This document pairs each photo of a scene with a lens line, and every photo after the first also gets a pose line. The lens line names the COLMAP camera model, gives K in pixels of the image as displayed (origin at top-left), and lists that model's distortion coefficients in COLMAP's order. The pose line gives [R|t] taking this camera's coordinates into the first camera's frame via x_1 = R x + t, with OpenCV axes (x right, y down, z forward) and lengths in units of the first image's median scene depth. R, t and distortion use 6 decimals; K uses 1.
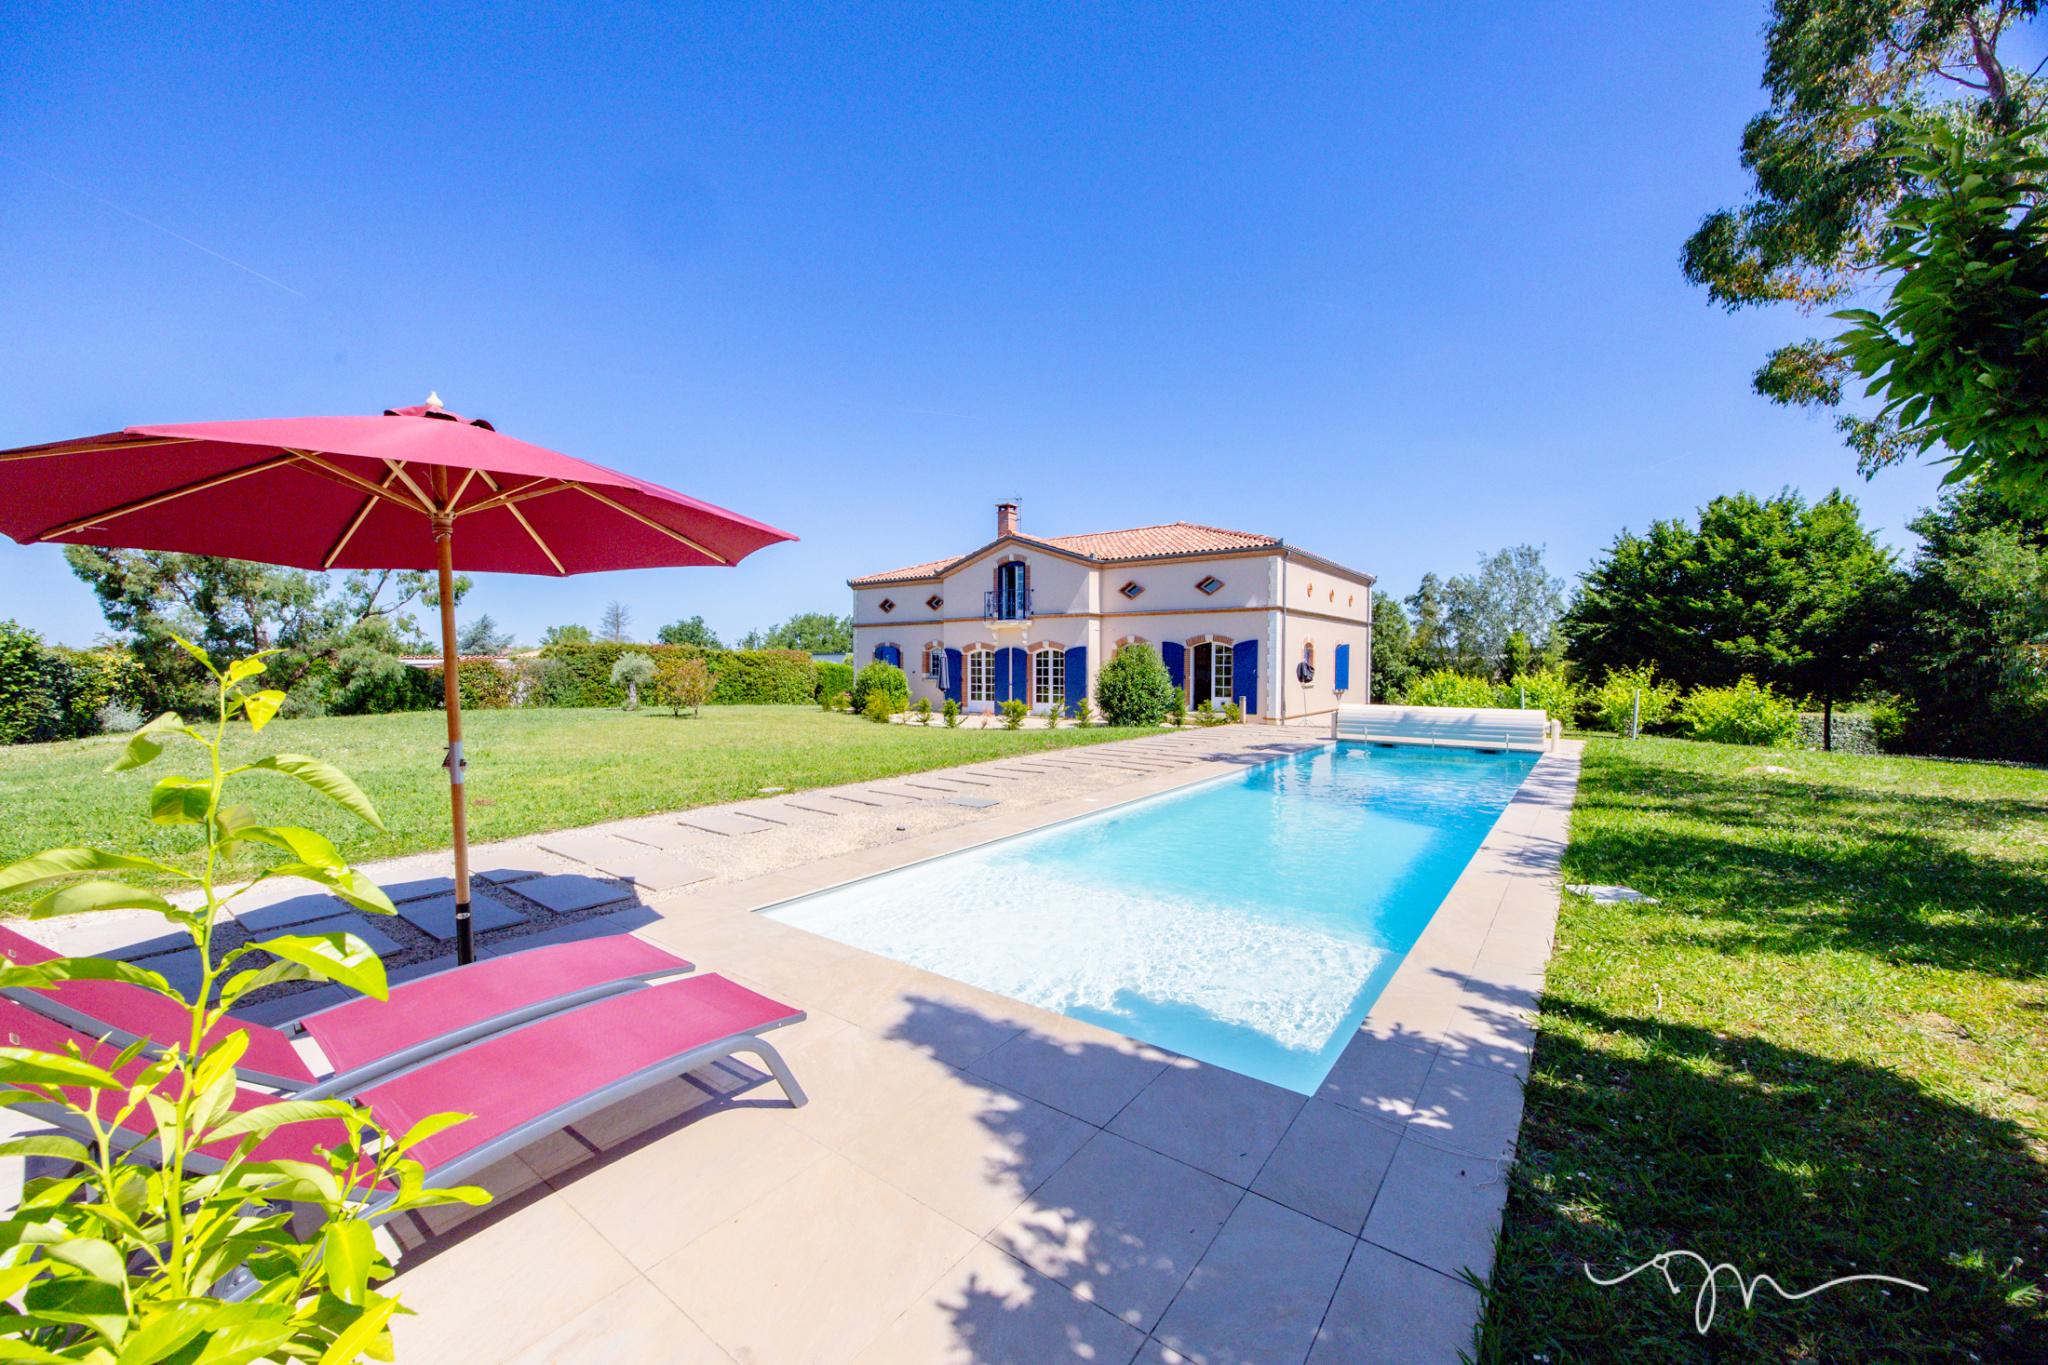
lens RADIAL K [[774.6, 0, 1028.8], [0, 774.6, 682.3], [0, 0, 1]] dist [0.003277, 0.000041]
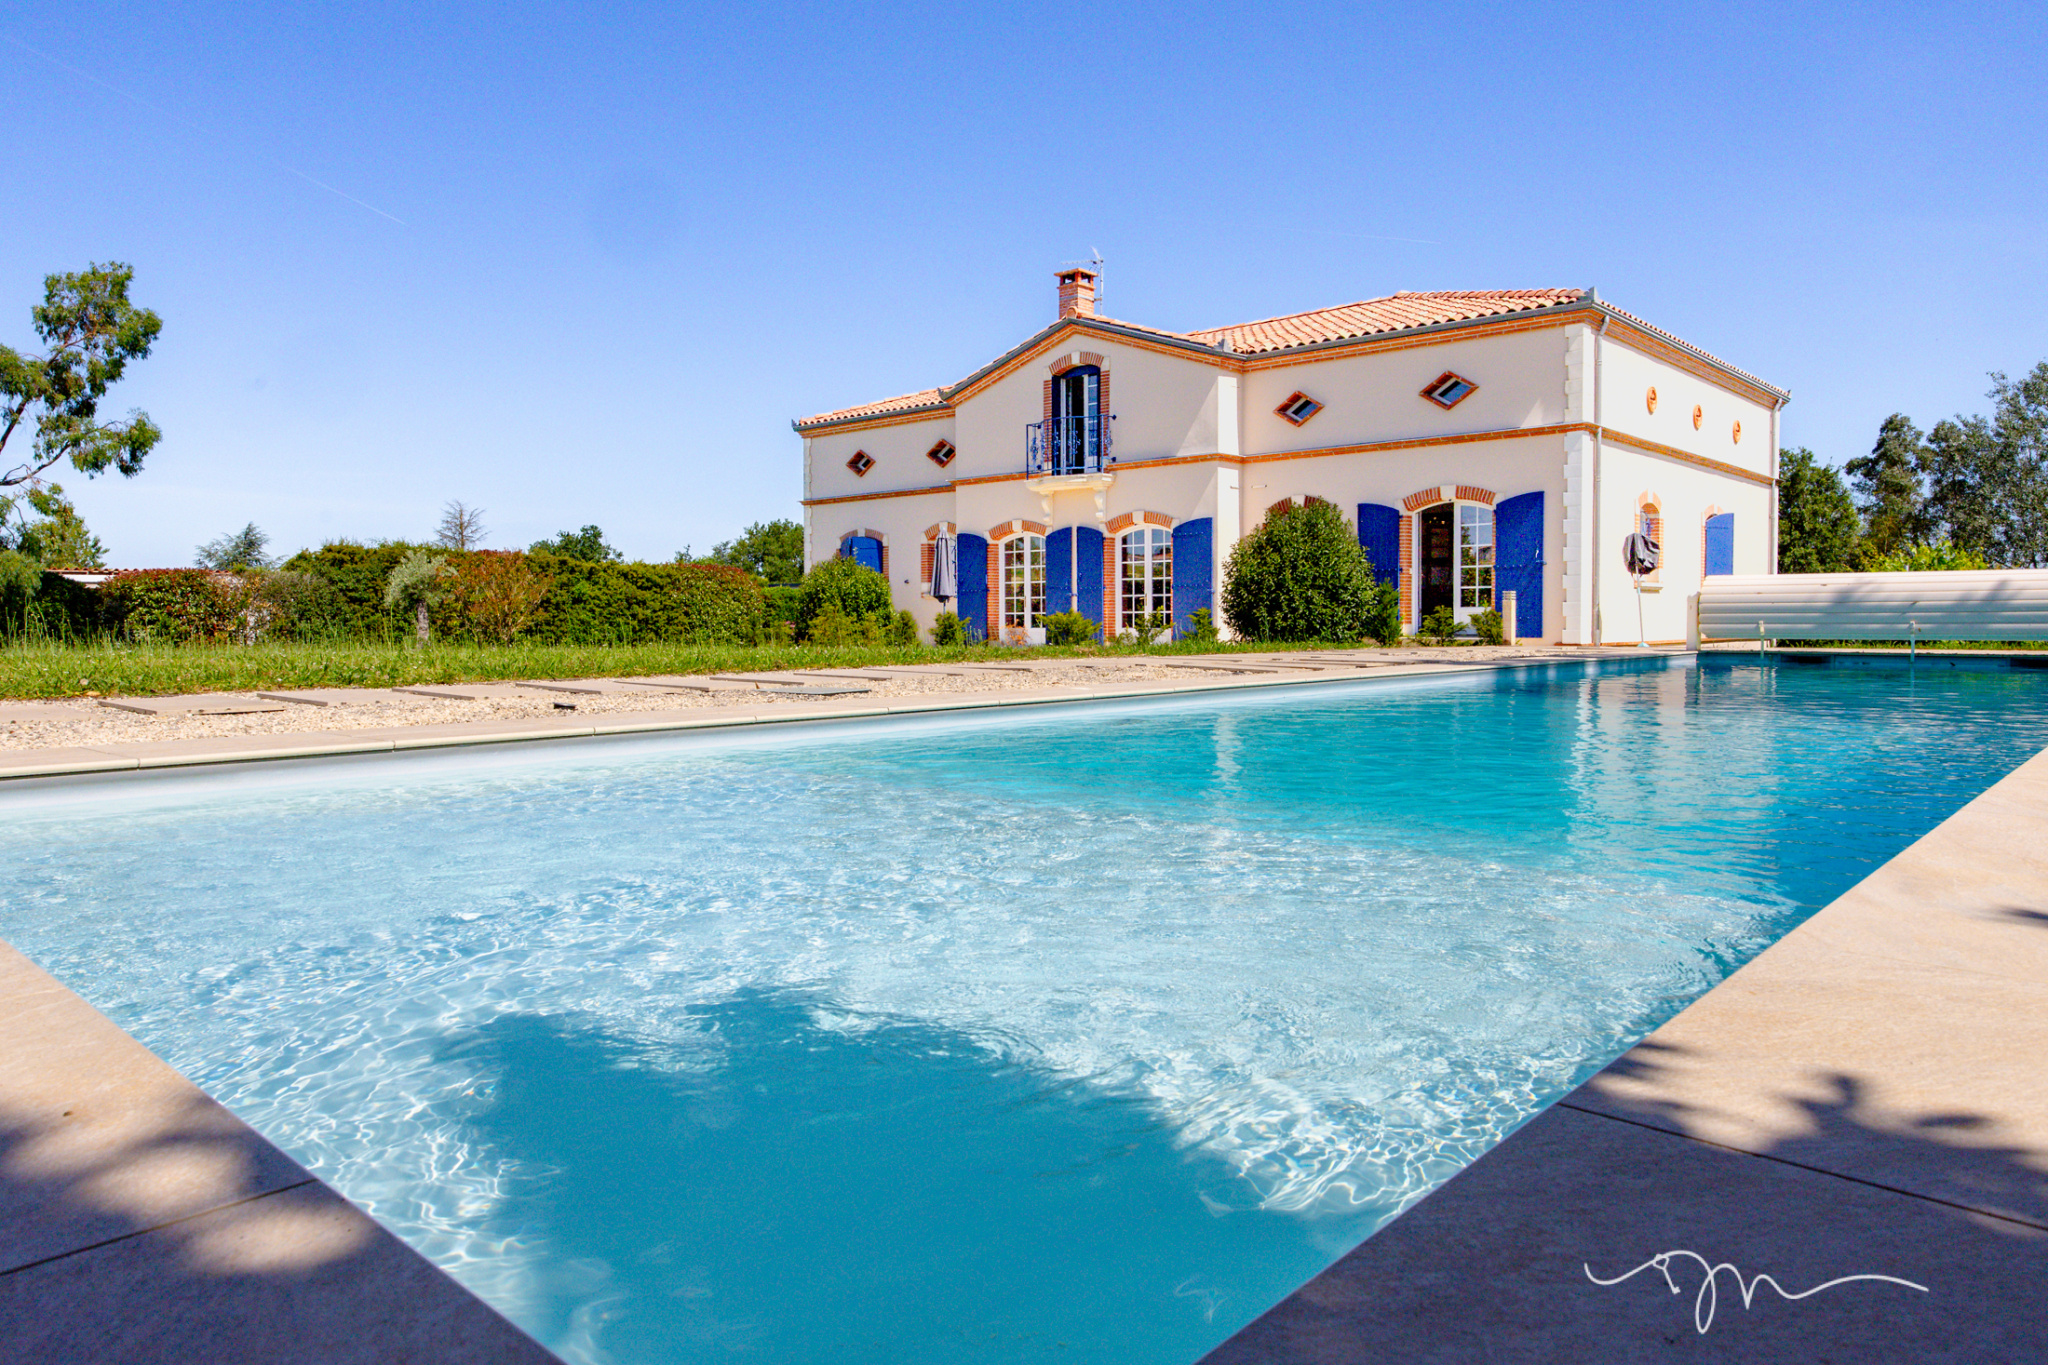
lens RADIAL K [[1339.6, 0, 1029.9], [0, 1339.6, 630.7], [0, 0, 1]] dist [0.002594, -0.008851]
pose [[0.995315, -0.003037, -0.096637, 0.035349], [0.002054, 0.999945, -0.010278, 0.037024], [0.096663, 0.010031, 0.995267, 0.074322]]
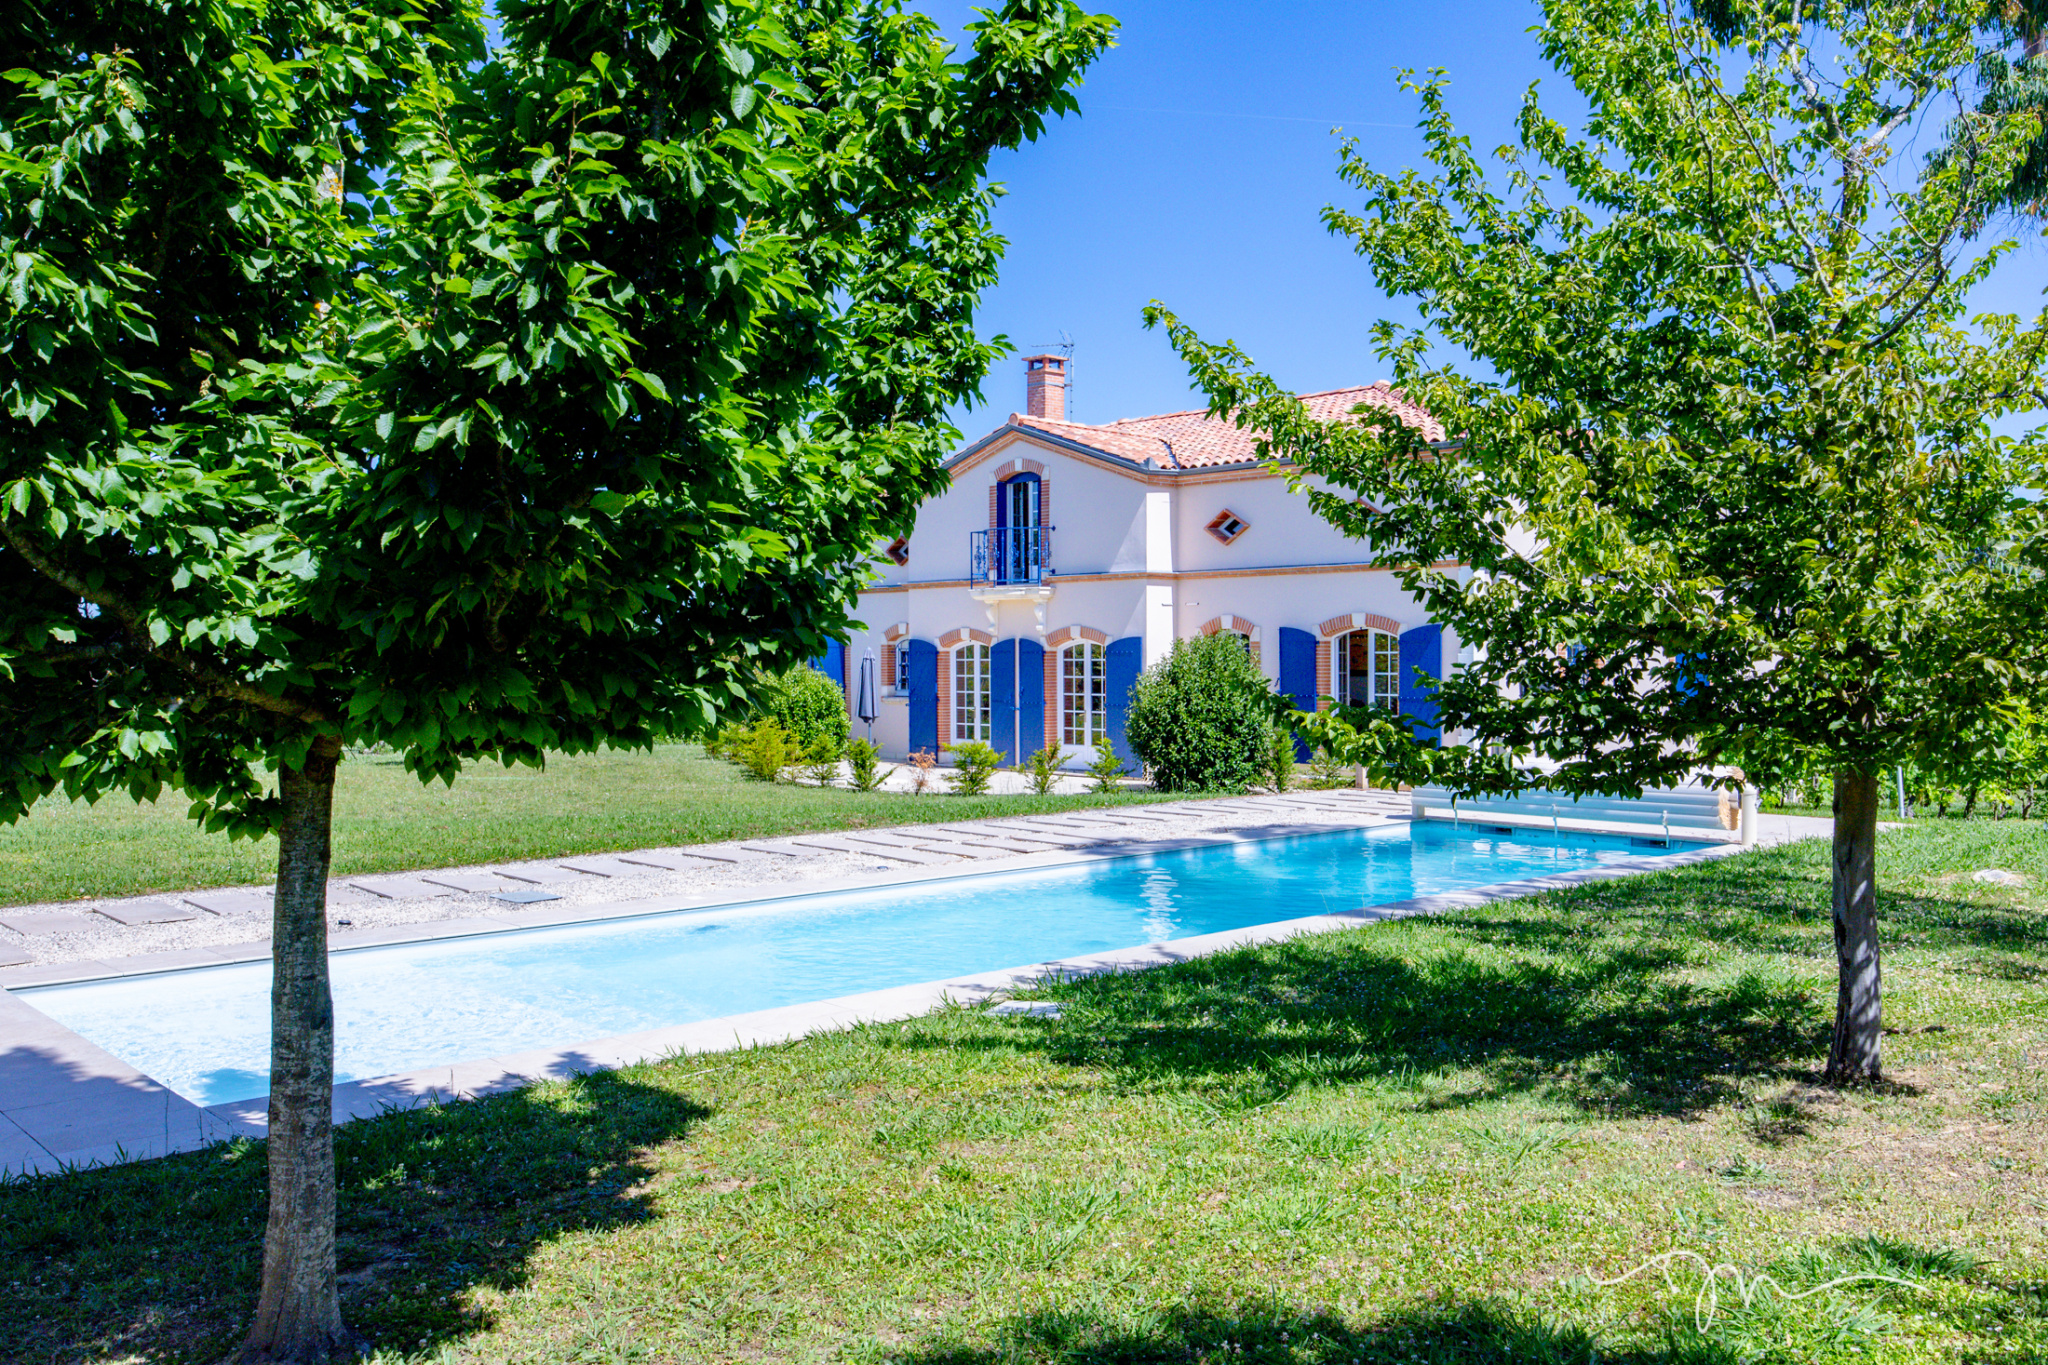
lens RADIAL K [[1668.1, 0, 1028.0], [0, 1668.1, 675.4], [0, 0, 1]] dist [-0.017262, 0.002891]
pose [[0.985891, -0.001438, -0.167380, 0.171742], [-0.000660, 0.999922, -0.012475, -0.006051], [0.167385, 0.012410, 0.985814, -0.102648]]
